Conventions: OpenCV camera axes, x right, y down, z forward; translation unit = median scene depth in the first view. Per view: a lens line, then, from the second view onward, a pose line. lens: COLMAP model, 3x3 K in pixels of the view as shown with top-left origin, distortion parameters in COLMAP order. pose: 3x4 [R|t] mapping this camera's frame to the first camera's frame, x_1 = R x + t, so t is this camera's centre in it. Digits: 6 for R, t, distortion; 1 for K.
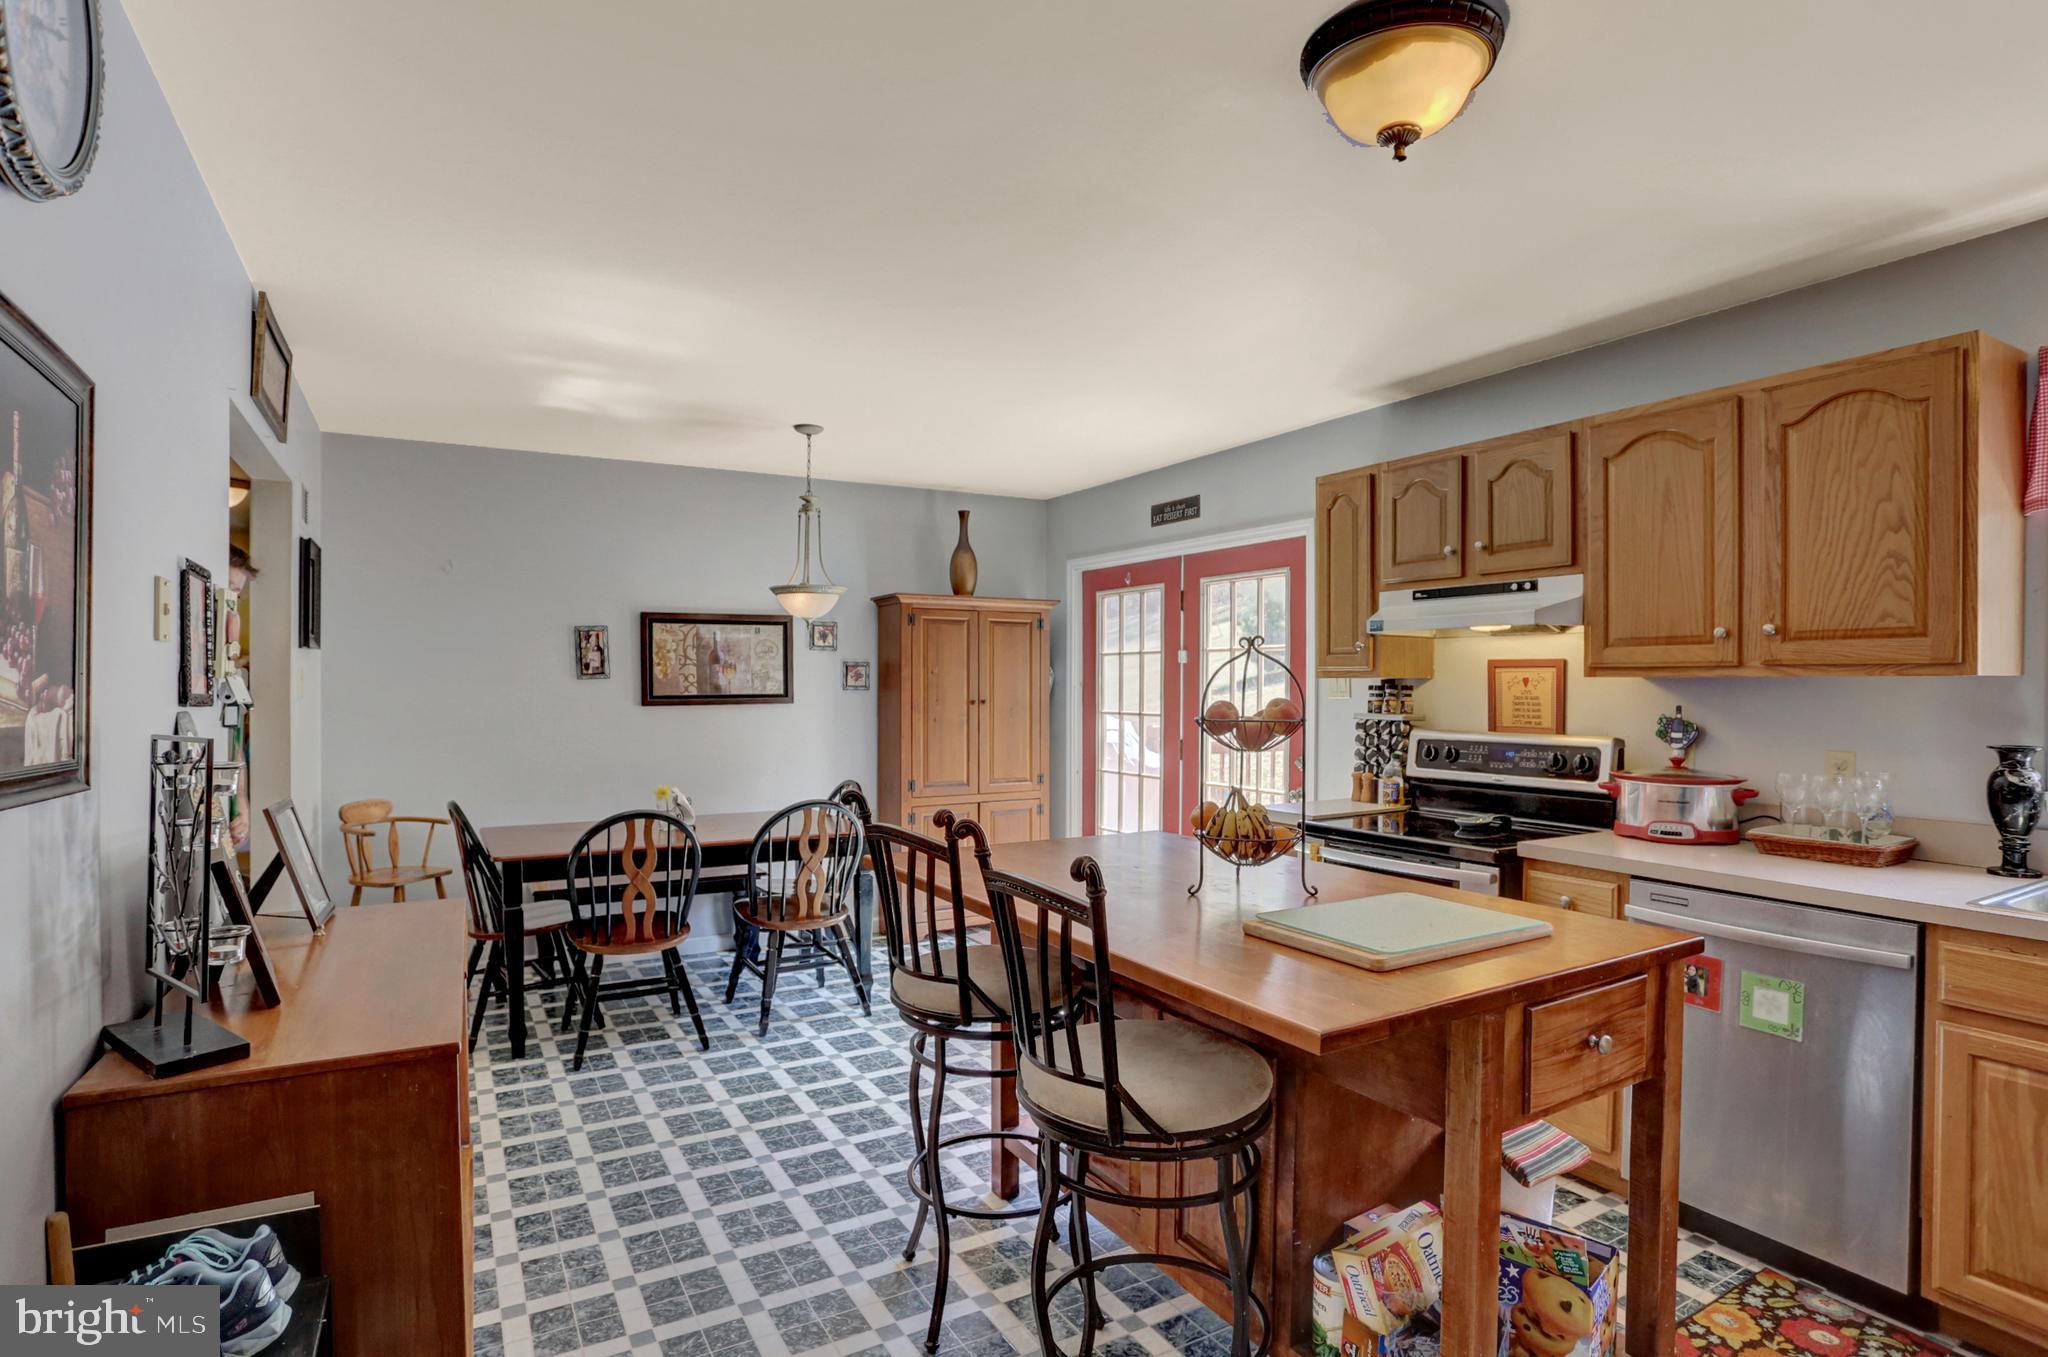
lens RADIAL K [[1063.0, 0, 998.4], [0, 1063.0, 694.9], [0, 0, 1]] dist [-0.084959, 0.044771]
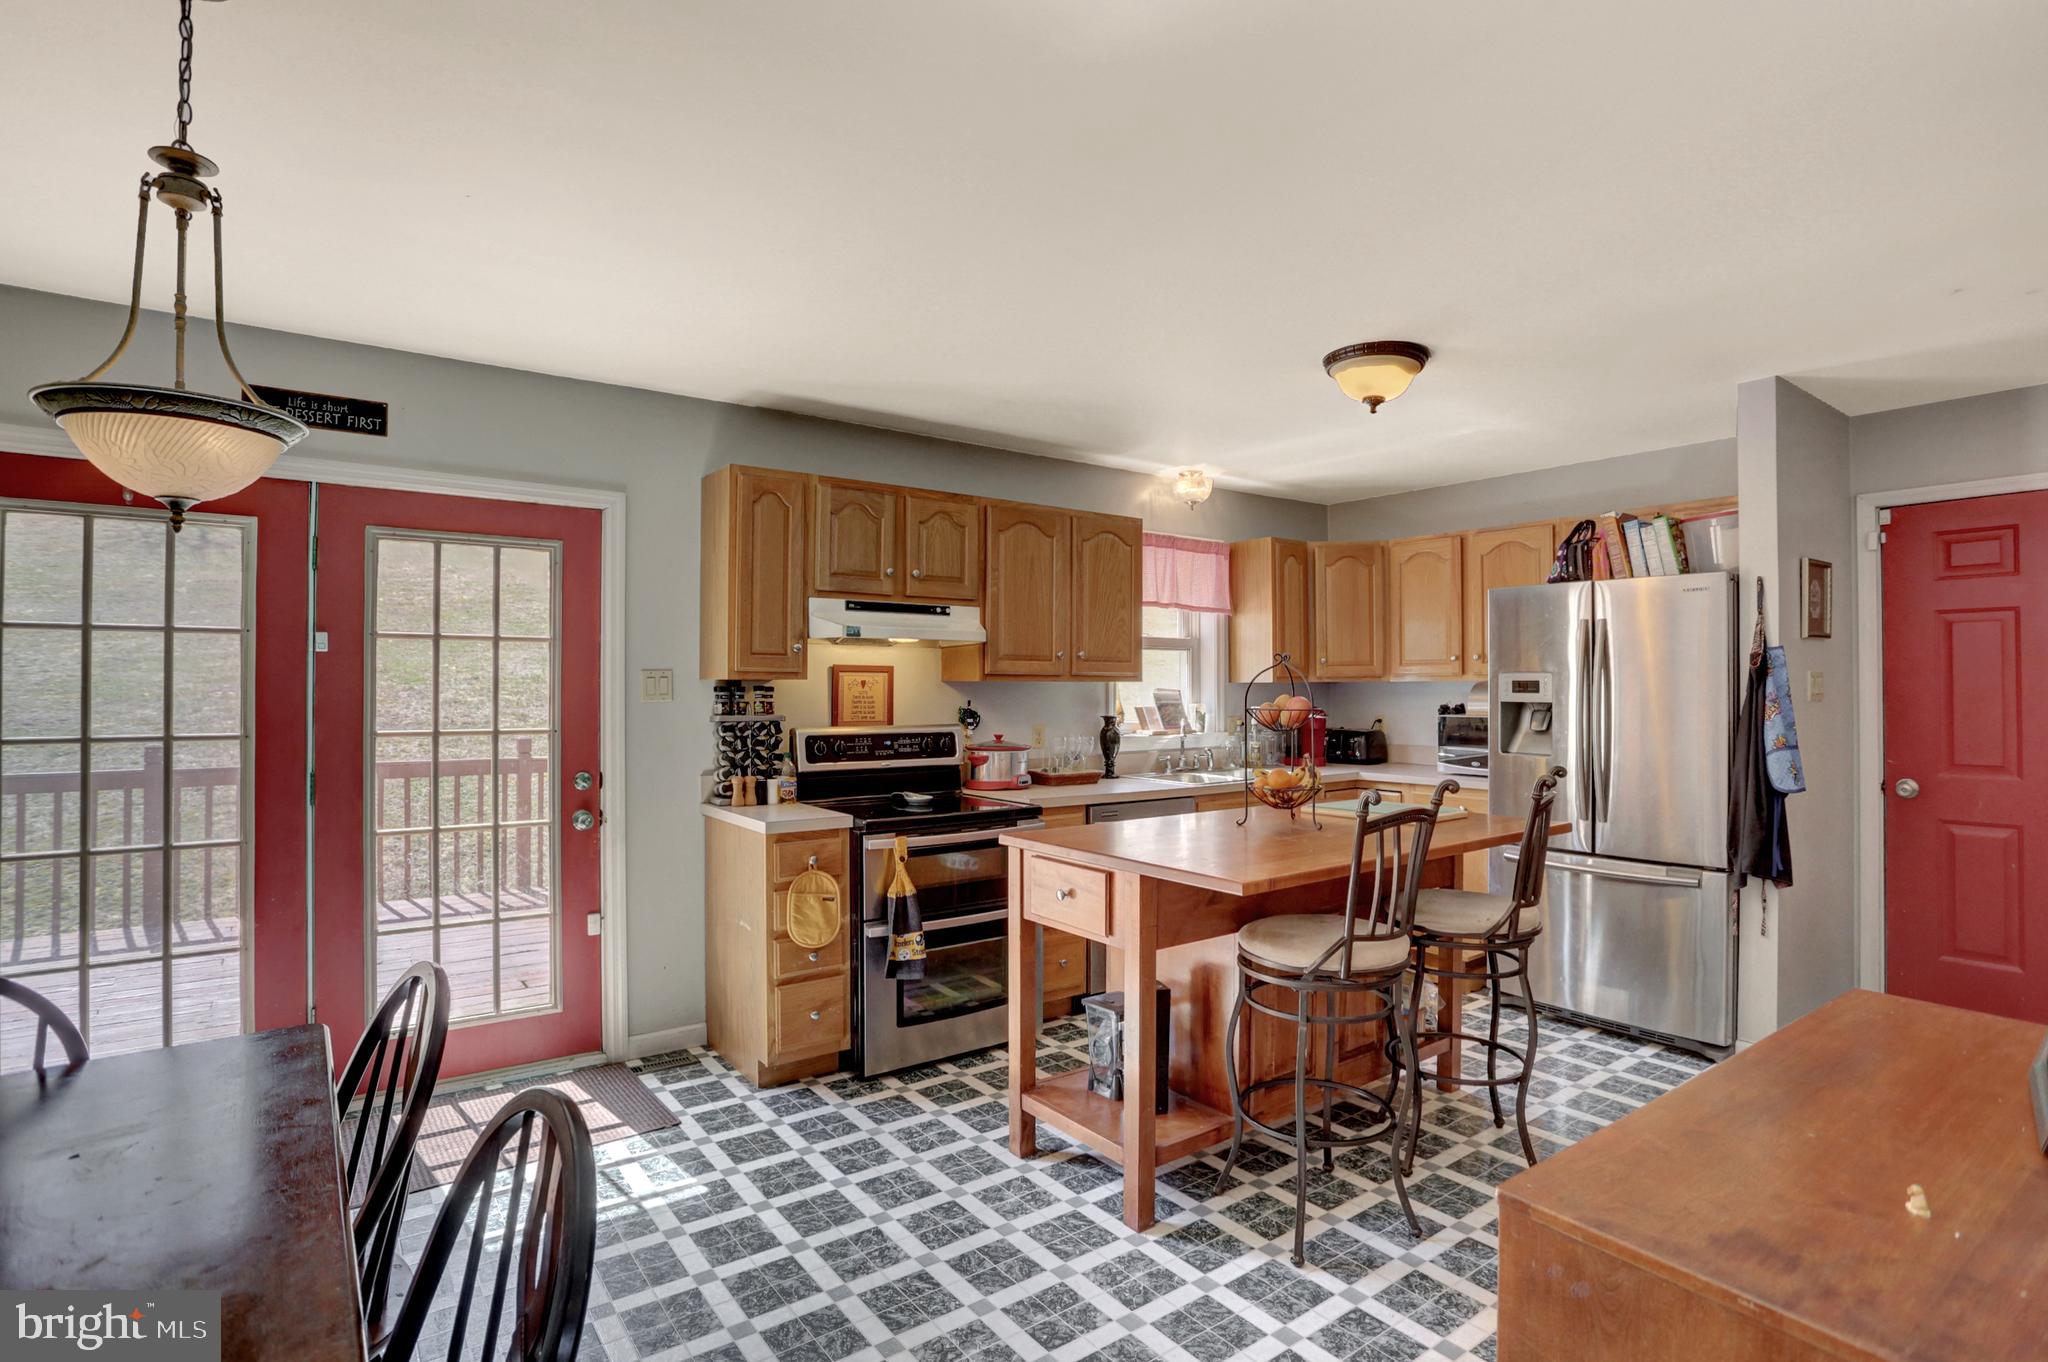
lens RADIAL K [[1014.2, 0, 1024.0], [0, 1014.2, 681.0], [0, 0, 1]] dist [-0.083225, 0.035381]
pose [[-0.143935, 0.004847, 0.989575, -0.786932], [0.008927, 0.999954, -0.003599, -0.011277], [-0.989547, 0.008316, -0.143972, 1.119509]]
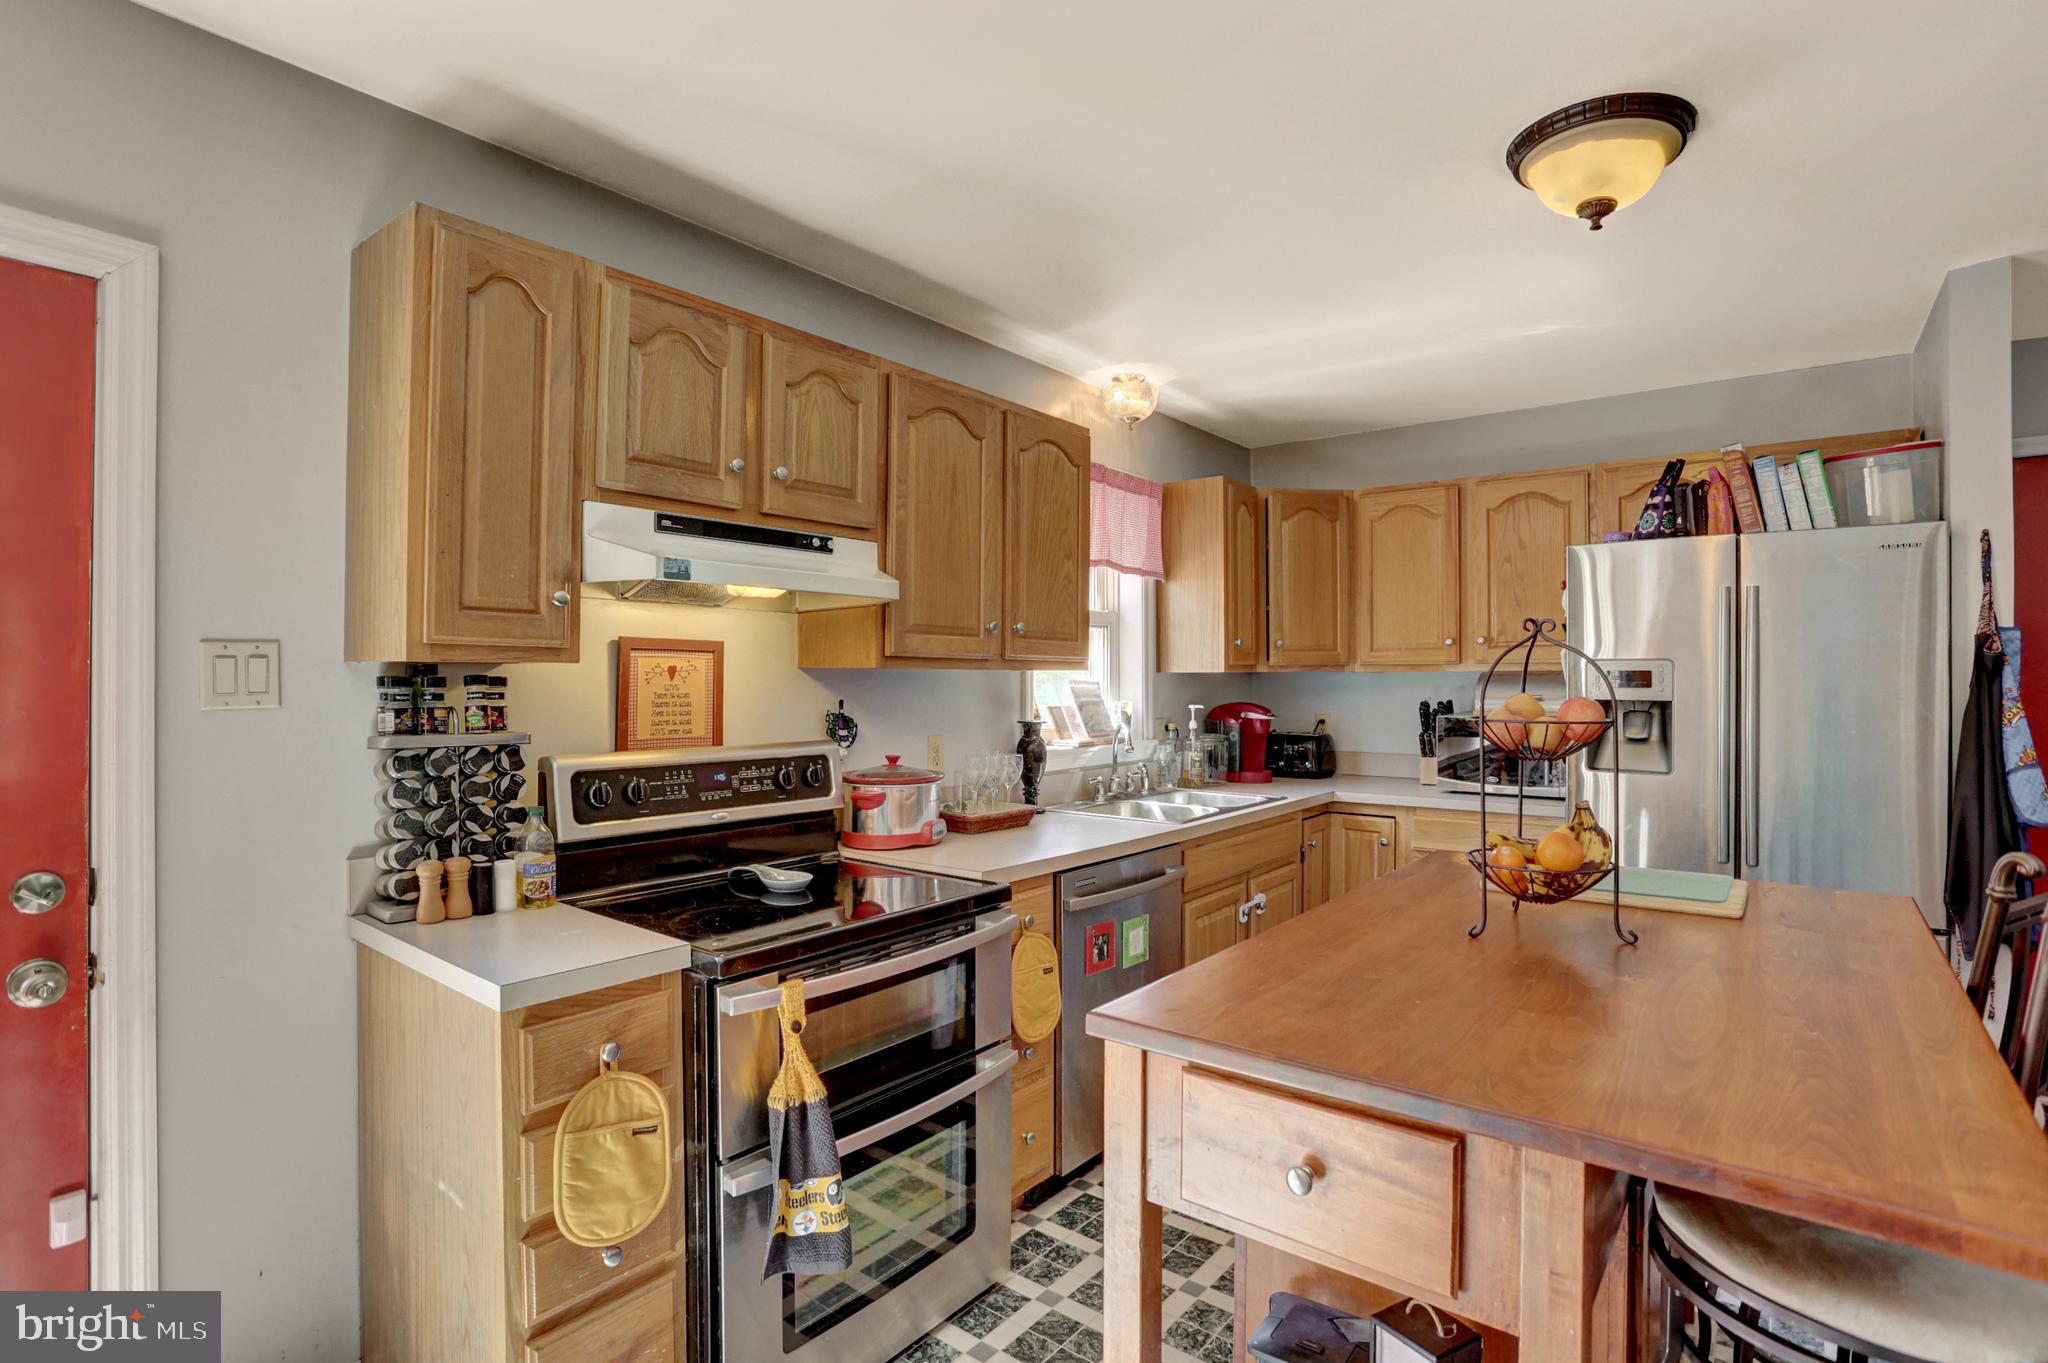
lens RADIAL K [[1009.3, 0, 1002.1], [0, 1009.3, 673.3], [0, 0, 1]] dist [-0.071077, 0.030300]
pose [[-0.384562, 0.002174, 0.923096, -0.212930], [0.005990, 0.999982, 0.000140, -0.012152], [-0.923080, 0.005583, -0.384568, 1.197527]]
